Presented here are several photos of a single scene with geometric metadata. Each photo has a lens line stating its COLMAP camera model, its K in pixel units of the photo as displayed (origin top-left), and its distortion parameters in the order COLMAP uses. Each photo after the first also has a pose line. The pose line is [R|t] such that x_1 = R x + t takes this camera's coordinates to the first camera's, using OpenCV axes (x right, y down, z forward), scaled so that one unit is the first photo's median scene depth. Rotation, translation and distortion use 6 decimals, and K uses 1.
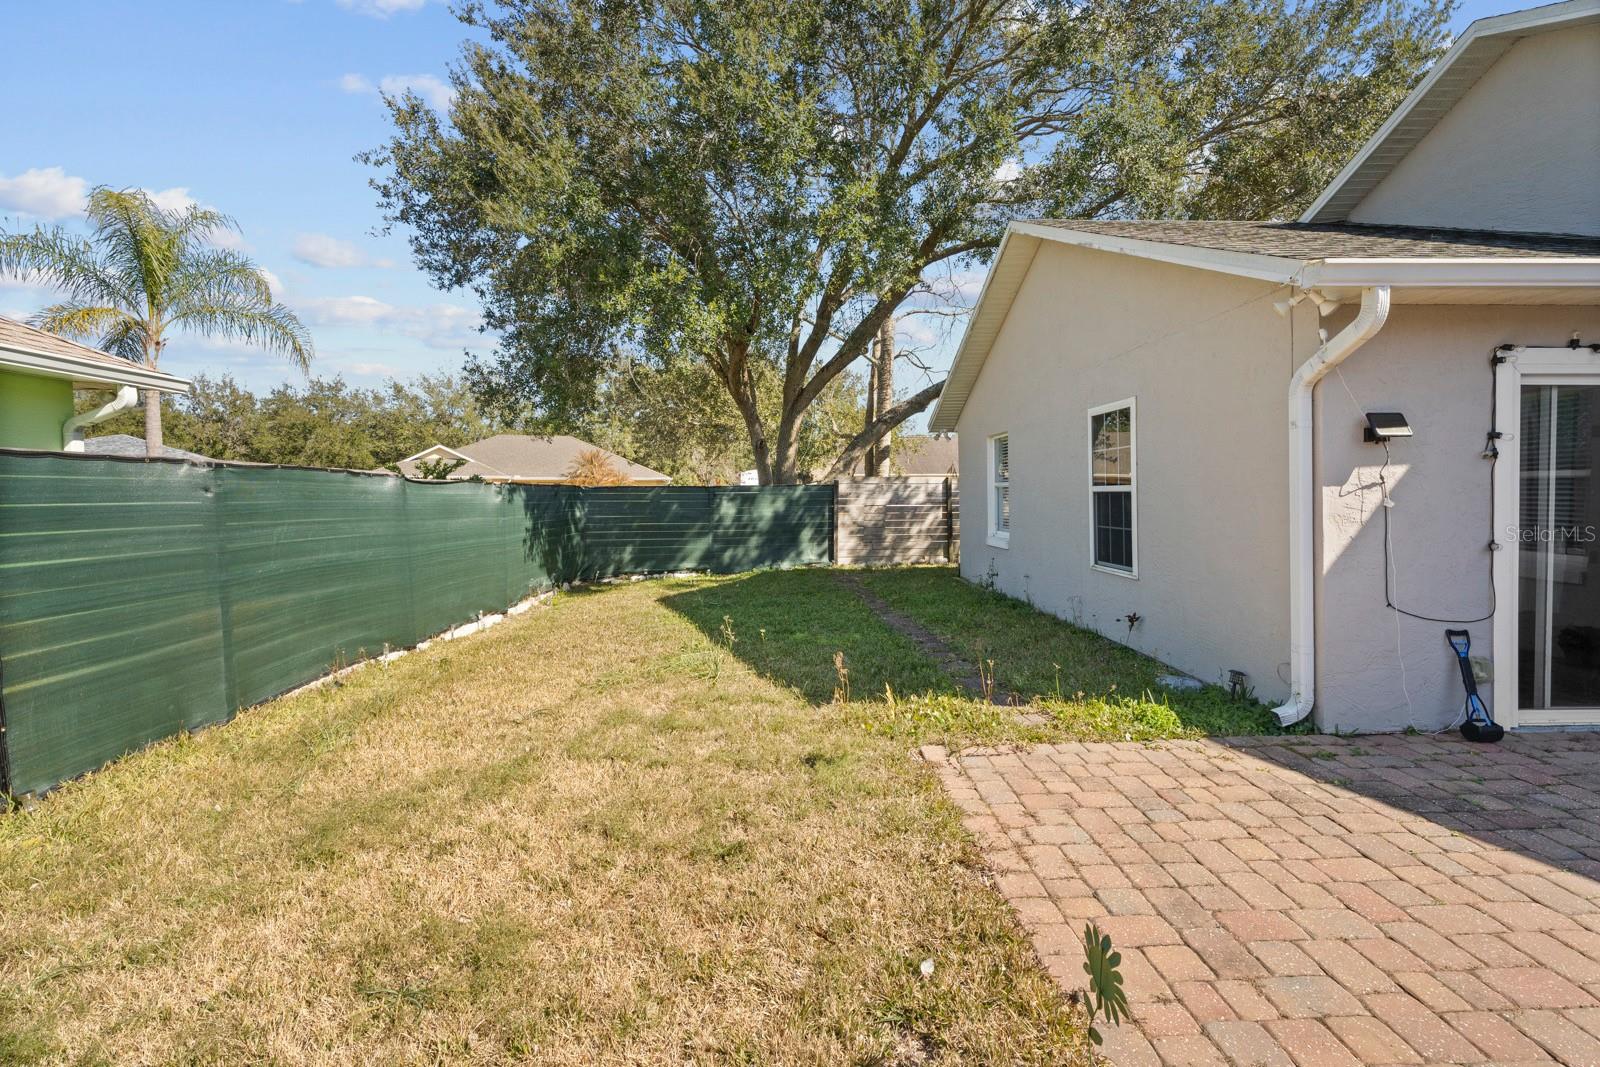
lens RADIAL K [[726.0, 0, 800.3], [0, 726.0, 502.7], [0, 0, 1]] dist [0.001457, 0.000128]
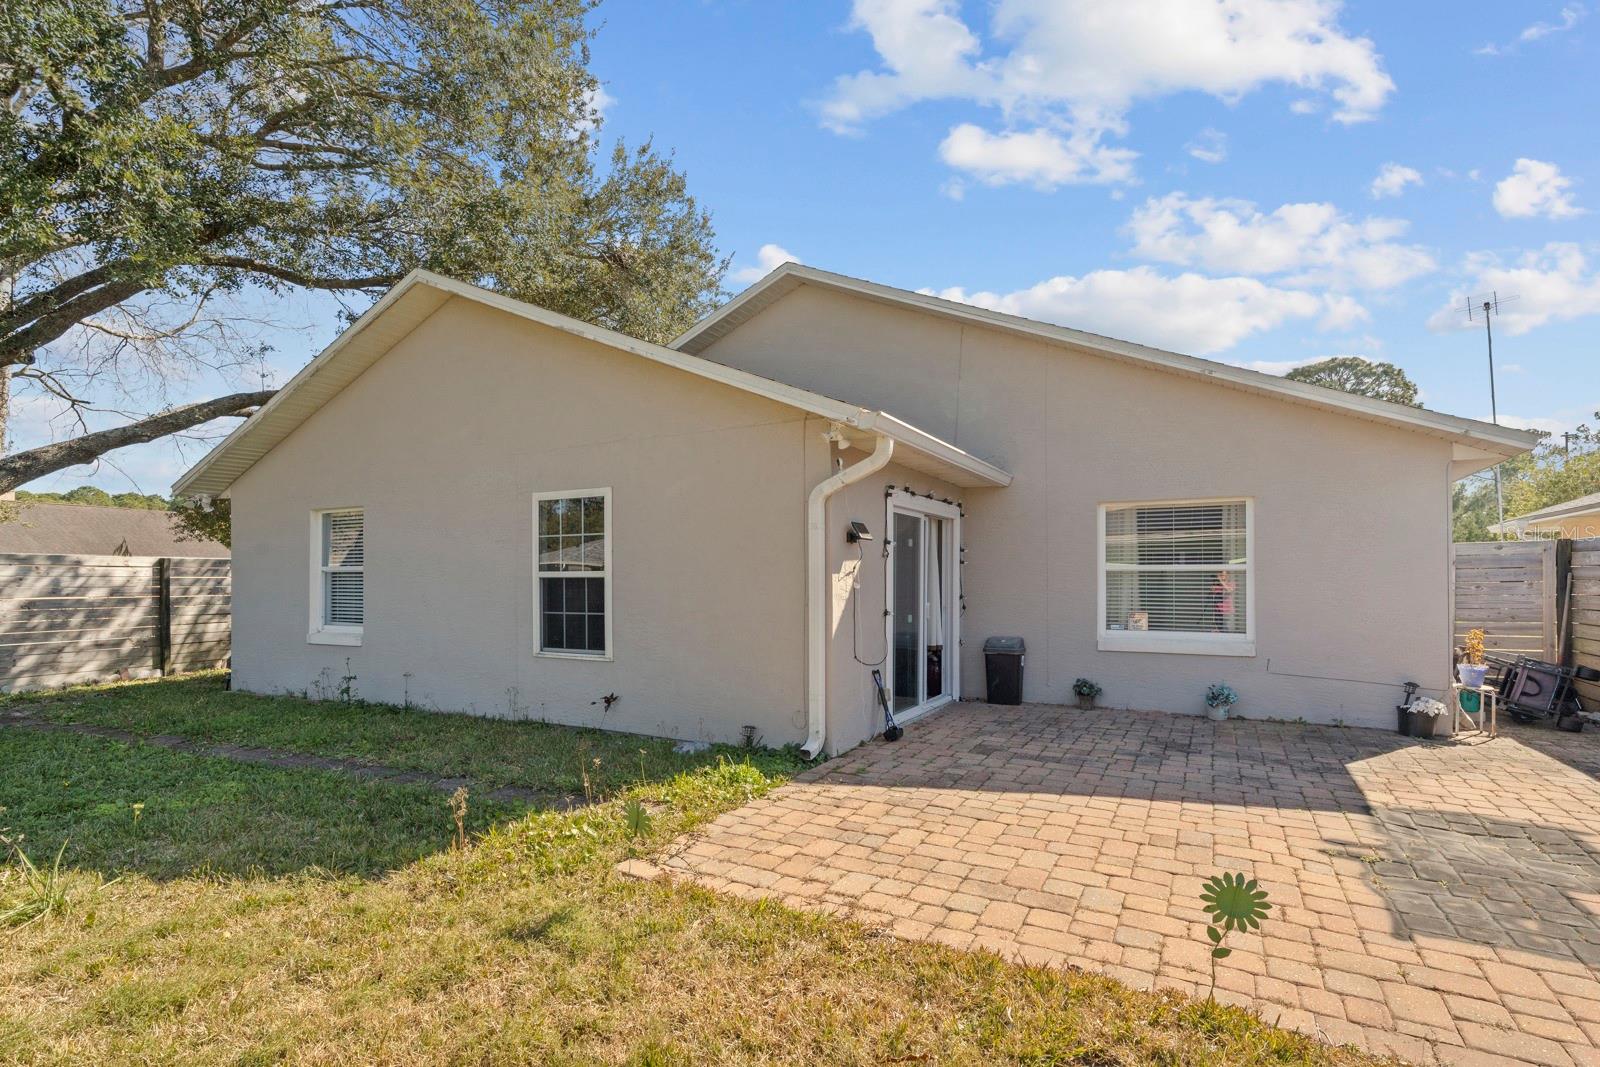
lens RADIAL K [[724.6, 0, 801.2], [0, 724.6, 560.5], [0, 0, 1]] dist [0.000751, 0.000087]
pose [[0.513874, 0.027632, 0.857420, -0.478136], [0.009721, 0.999229, -0.038029, 0.004239], [-0.857810, 0.027877, 0.513210, 0.361603]]
